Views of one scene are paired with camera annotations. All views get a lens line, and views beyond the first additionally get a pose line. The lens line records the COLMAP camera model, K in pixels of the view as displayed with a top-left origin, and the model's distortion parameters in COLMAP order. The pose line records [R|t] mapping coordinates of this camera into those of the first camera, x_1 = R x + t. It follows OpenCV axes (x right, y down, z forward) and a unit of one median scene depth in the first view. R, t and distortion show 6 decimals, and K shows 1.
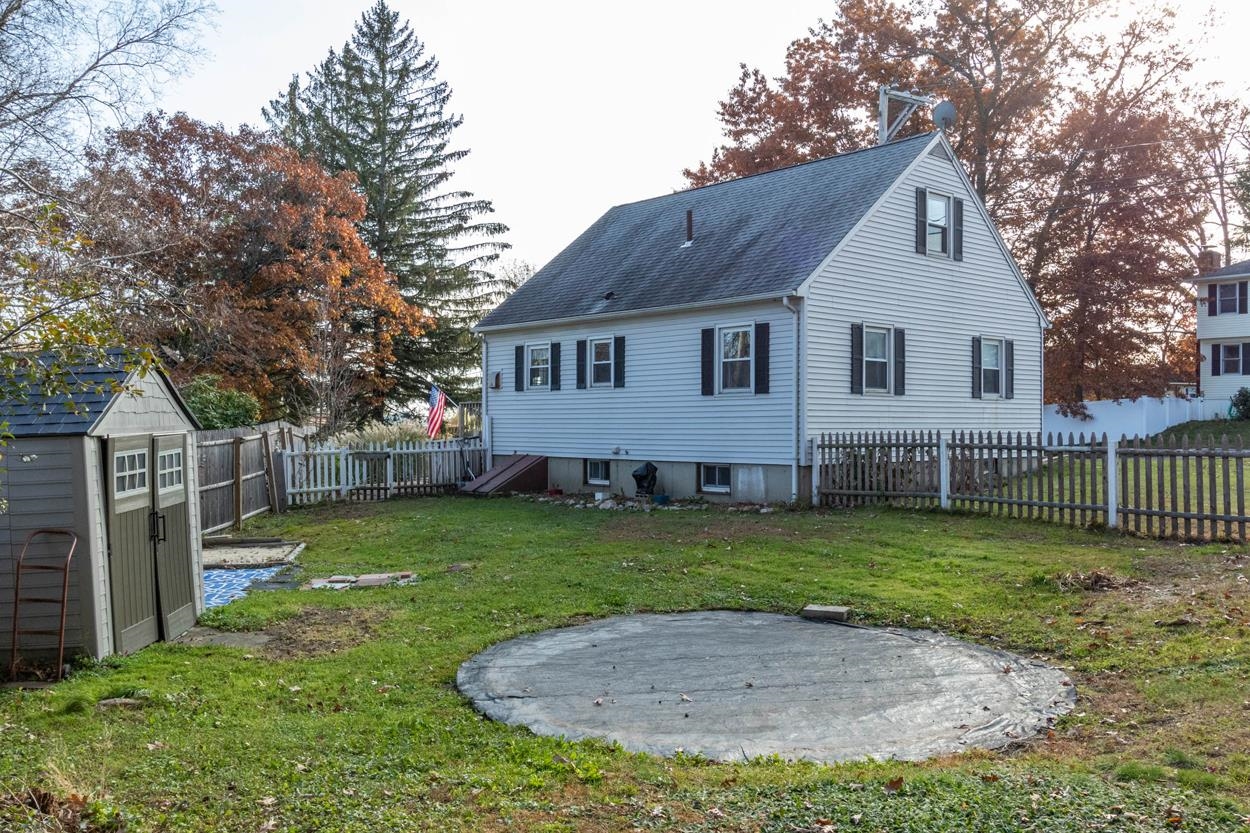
lens RADIAL K [[1028.3, 0, 625.0], [0, 1028.3, 416.5], [0, 0, 1]] dist [0.005250, -0.014202]
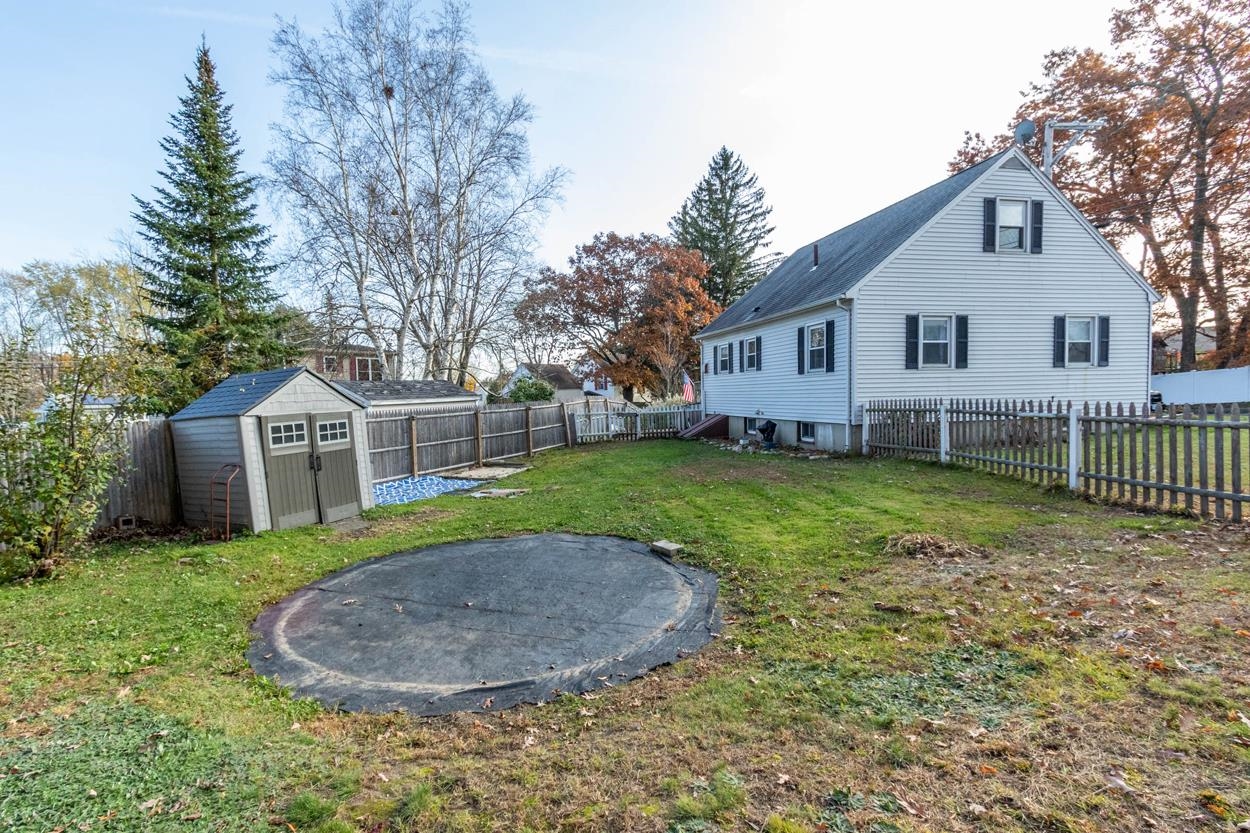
lens RADIAL K [[566.1, 0, 624.3], [0, 566.1, 419.6], [0, 0, 1]] dist [0.001273, -0.000592]
pose [[0.862723, 0.004314, -0.505658, 0.275574], [0.025331, 0.998339, 0.051736, -0.004803], [0.505041, -0.057443, 0.861182, 0.199574]]
